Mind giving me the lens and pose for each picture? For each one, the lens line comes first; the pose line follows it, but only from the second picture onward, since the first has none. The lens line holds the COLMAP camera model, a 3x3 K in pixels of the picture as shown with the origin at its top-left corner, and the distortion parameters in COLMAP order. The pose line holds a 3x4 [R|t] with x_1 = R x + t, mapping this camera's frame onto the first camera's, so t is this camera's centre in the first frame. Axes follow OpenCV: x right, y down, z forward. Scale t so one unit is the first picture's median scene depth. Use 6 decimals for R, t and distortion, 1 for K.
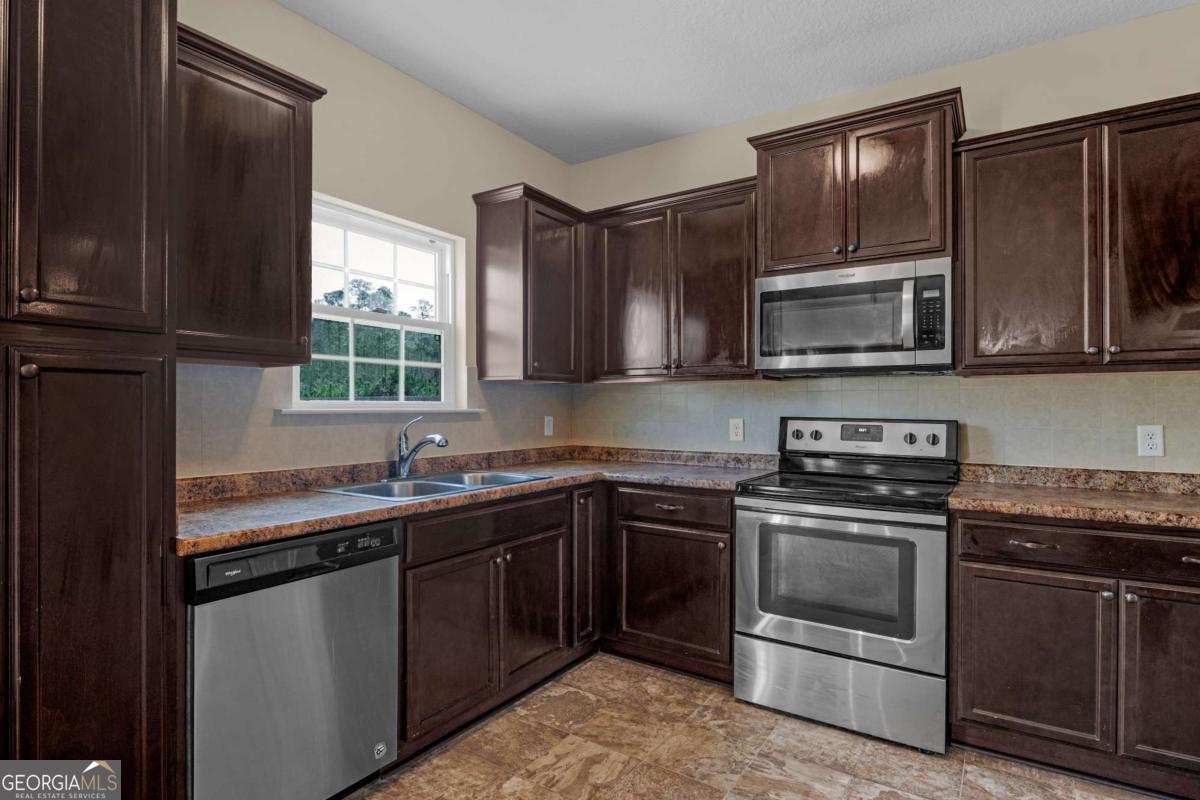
lens RADIAL K [[614.7, 0, 562.0], [0, 614.7, 397.4], [0, 0, 1]] dist [-0.000480, -0.001550]
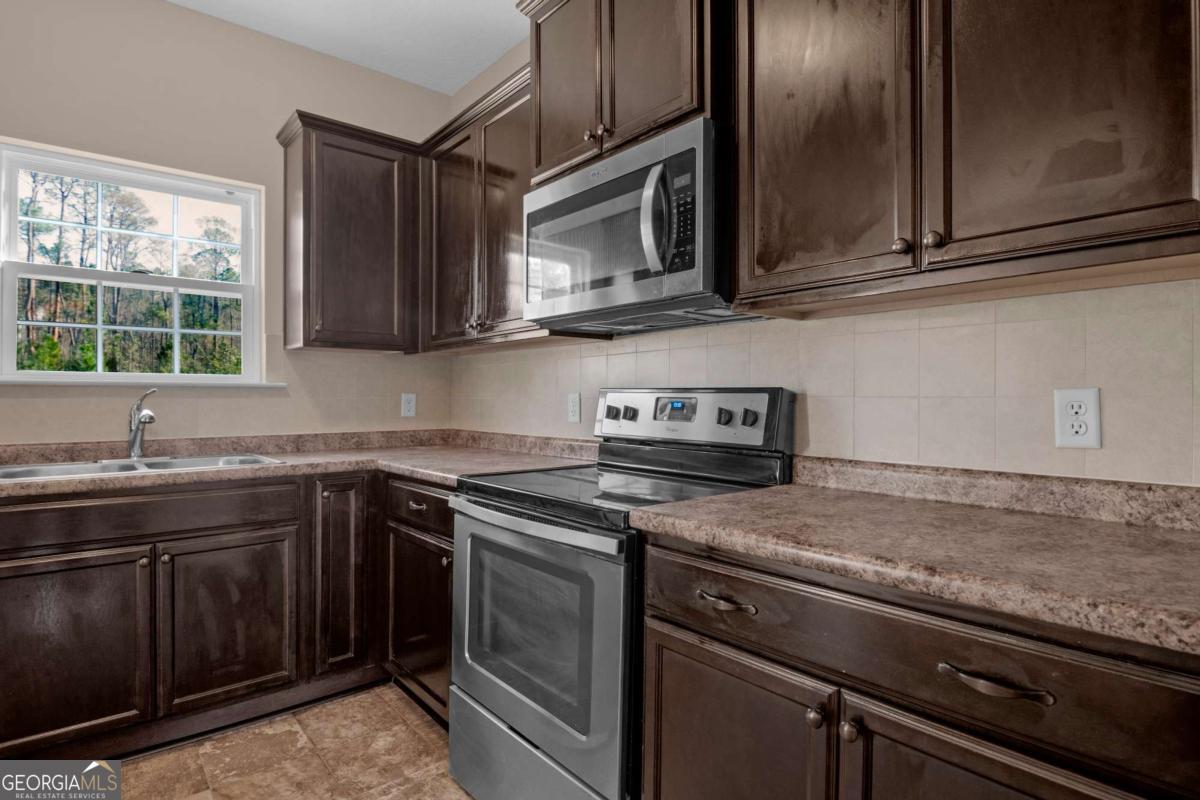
lens RADIAL K [[626.4, 0, 584.4], [0, 626.4, 394.3], [0, 0, 1]] dist [-0.001724, 0.000125]
pose [[0.961329, -0.005614, -0.275346, 0.608077], [0.007441, 0.999957, 0.005594, 0.038575], [0.275303, -0.007426, 0.961329, 0.324229]]
